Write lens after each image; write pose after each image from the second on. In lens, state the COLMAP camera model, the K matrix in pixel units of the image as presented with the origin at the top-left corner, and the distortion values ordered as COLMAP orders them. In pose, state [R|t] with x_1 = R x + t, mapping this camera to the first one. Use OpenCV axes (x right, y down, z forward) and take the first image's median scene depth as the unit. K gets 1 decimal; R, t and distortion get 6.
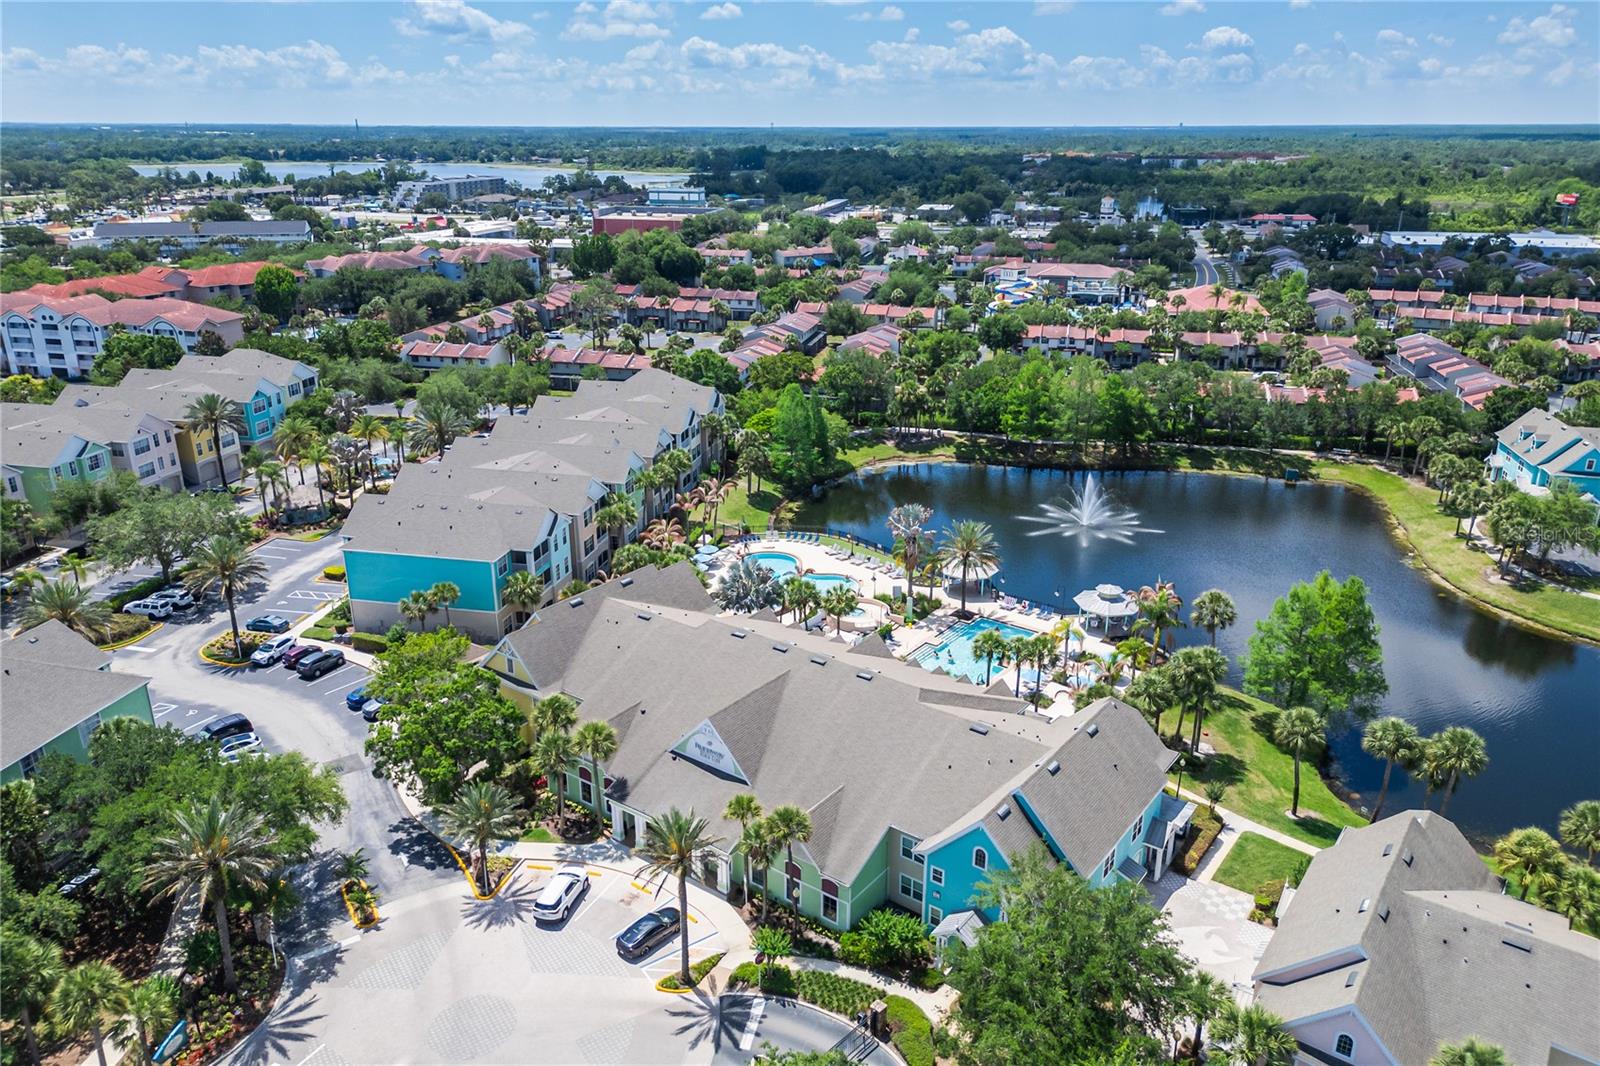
lens RADIAL K [[1106.6, 0, 800.0], [0, 1106.6, 533.0], [0, 0, 1]] dist [0.062414, -0.071655]
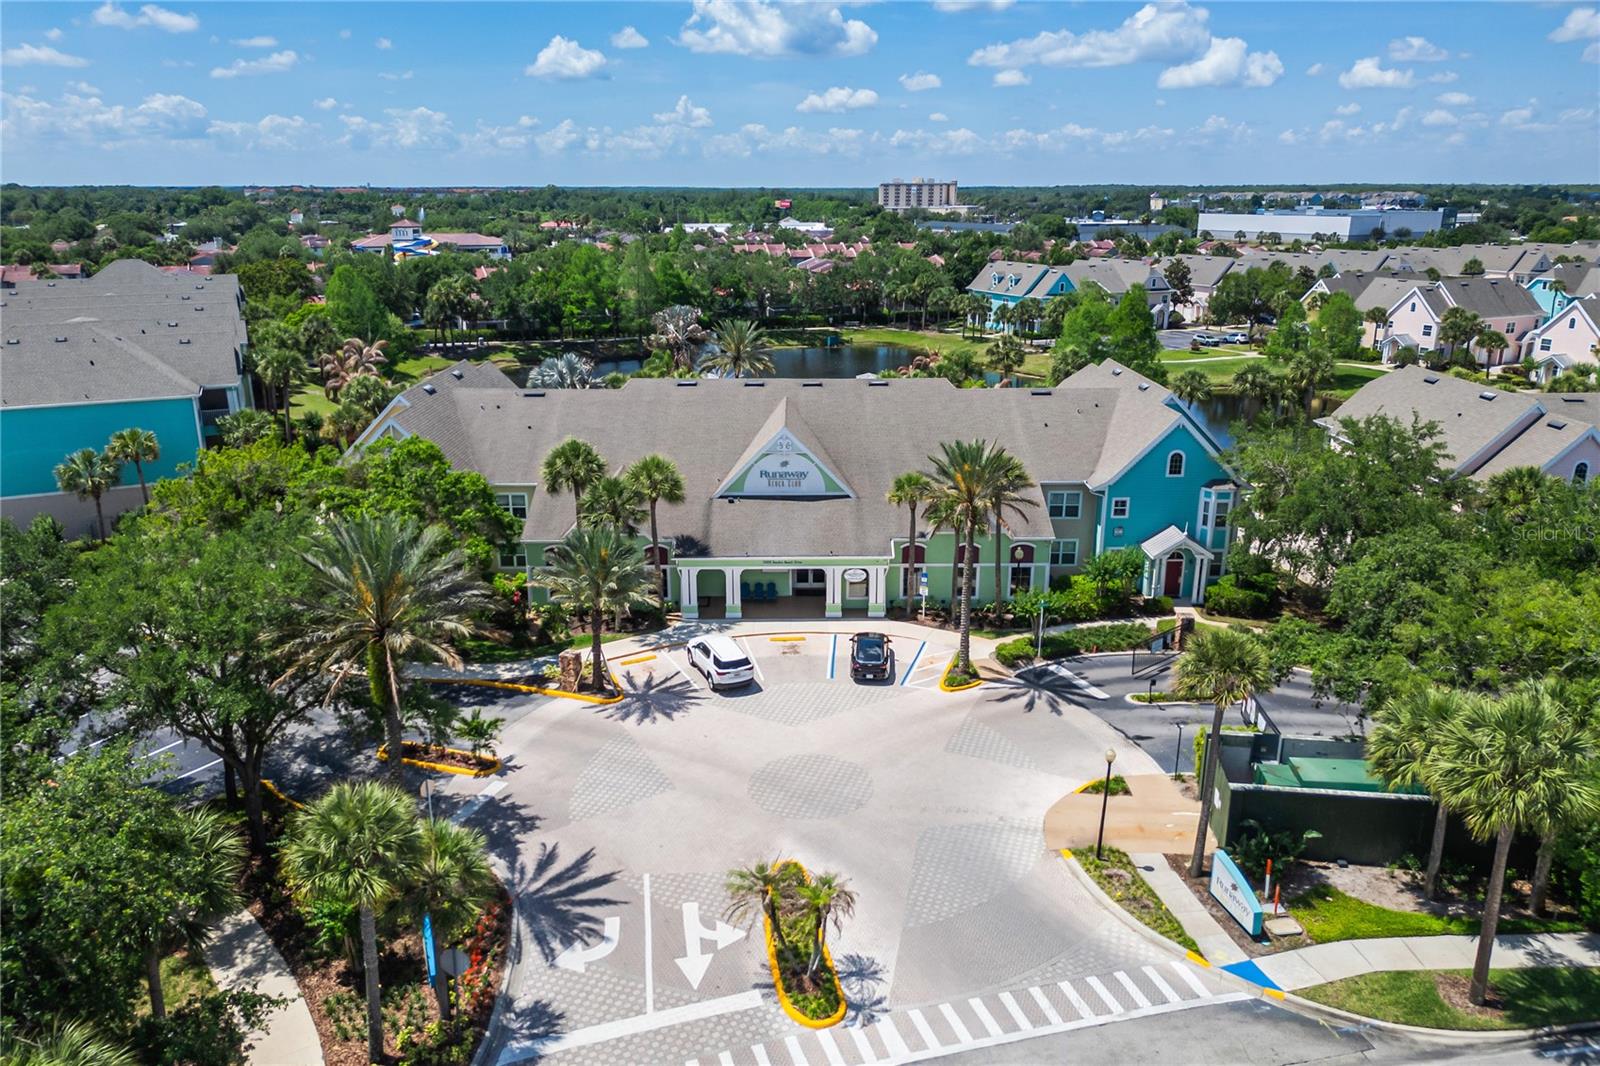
lens RADIAL K [[1121.1, 0, 805.0], [0, 1121.1, 538.0], [0, 0, 1]] dist [0.053360, -0.048741]
pose [[0.797704, -0.182475, 0.574779, -0.616494], [0.202978, 0.978753, 0.029022, 0.255162], [-0.567863, 0.093517, 0.817794, 0.402999]]
